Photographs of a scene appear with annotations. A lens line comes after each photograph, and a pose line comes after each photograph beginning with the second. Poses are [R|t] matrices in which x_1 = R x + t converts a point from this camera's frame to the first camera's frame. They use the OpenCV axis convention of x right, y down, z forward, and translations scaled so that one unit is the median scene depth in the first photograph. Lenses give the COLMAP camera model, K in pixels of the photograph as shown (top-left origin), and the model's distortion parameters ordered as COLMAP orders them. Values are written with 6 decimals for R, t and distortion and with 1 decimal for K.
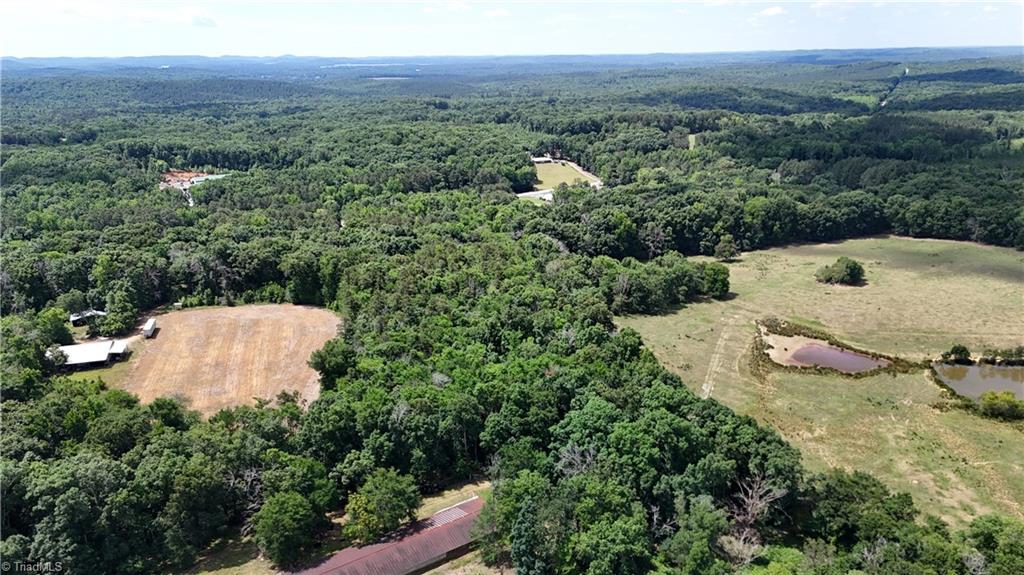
lens RADIAL K [[748.7, 0, 512.0], [0, 748.7, 287.5], [0, 0, 1]] dist [0.090977, -0.100492]
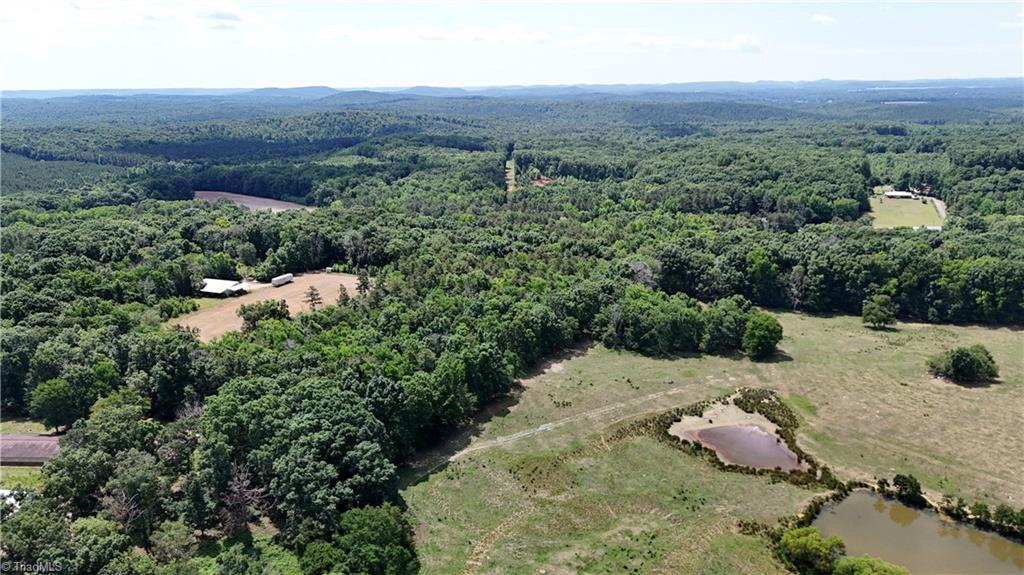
lens RADIAL K [[748.7, 0, 512.0], [0, 748.7, 287.5], [0, 0, 1]] dist [0.090977, -0.100492]
pose [[0.789070, 0.161444, -0.592709, 0.429787], [-0.179350, 0.983355, 0.029082, -0.030023], [0.587539, 0.083355, 0.804891, 0.135560]]
